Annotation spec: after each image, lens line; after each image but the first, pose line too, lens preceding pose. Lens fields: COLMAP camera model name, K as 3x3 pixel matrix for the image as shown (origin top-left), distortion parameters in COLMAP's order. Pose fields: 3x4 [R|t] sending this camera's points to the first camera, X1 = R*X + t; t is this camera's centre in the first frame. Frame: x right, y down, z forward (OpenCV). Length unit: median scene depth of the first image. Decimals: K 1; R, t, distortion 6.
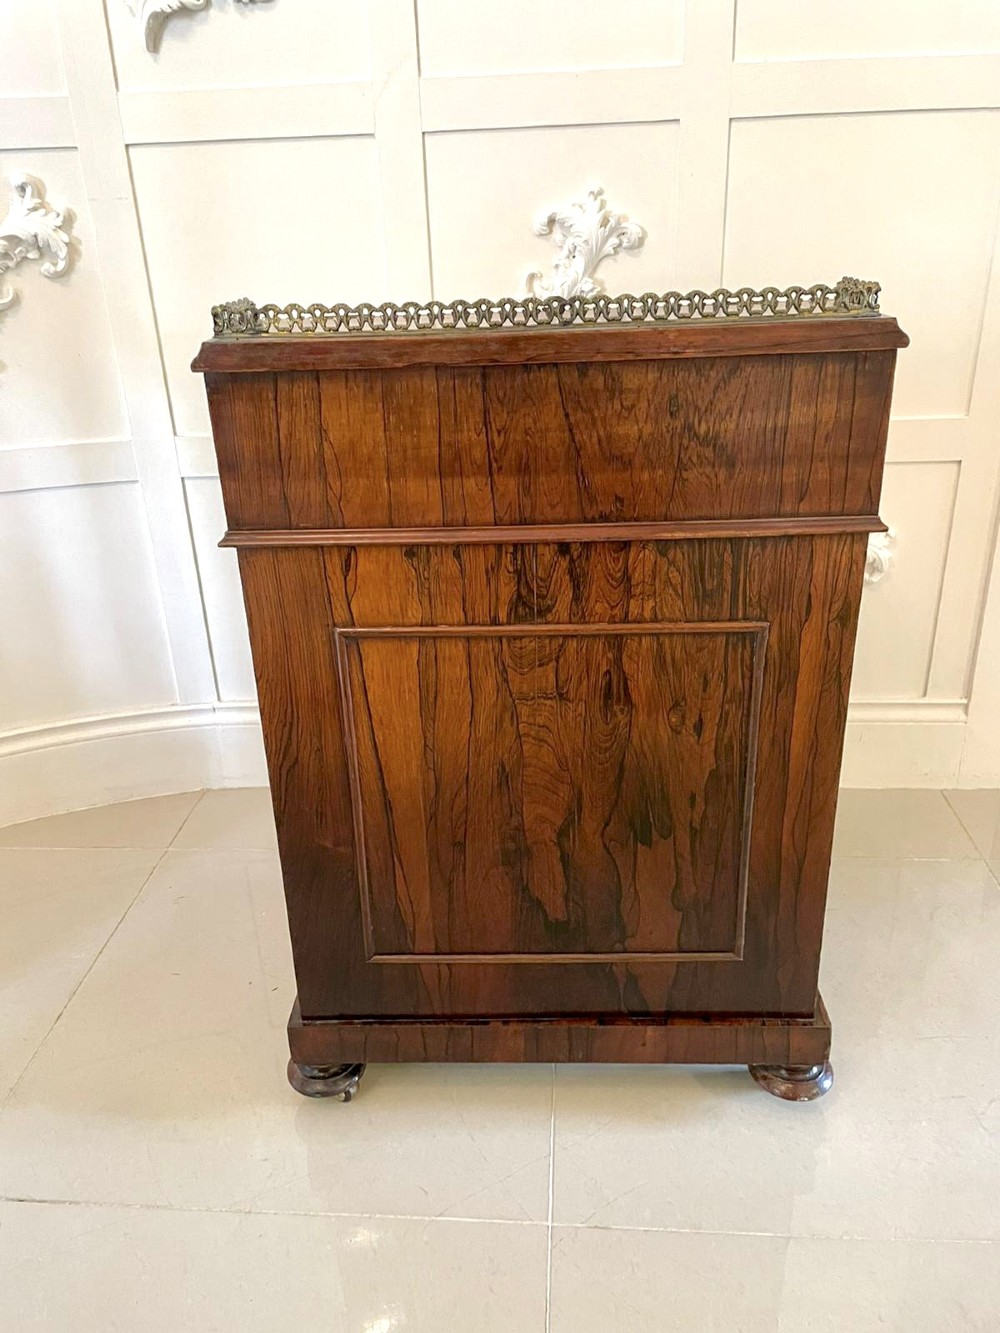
lens RADIAL K [[1006.2, 0, 500.0], [0, 1006.2, 666.5], [0, 0, 1]] dist [0.066305, -0.108323]
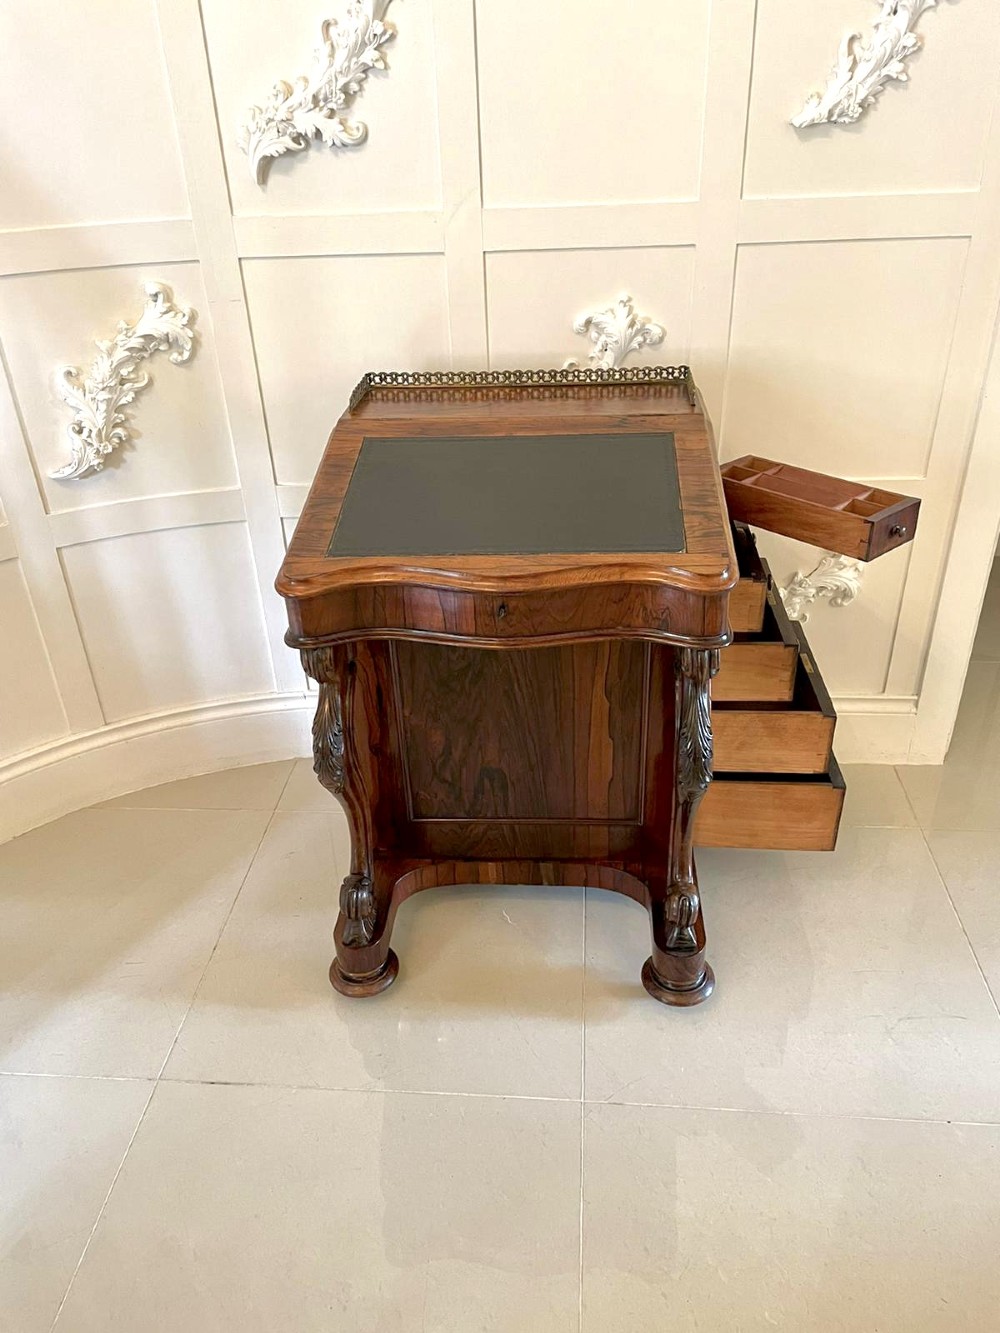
lens RADIAL K [[1022.2, 0, 493.5], [0, 1022.2, 666.6], [0, 0, 1]] dist [0.045703, -0.089503]
pose [[0.999925, 0.004869, -0.011220, -0.047265], [-0.003425, 0.992117, 0.125267, -0.182764], [0.011741, -0.125219, 0.992060, -0.276972]]
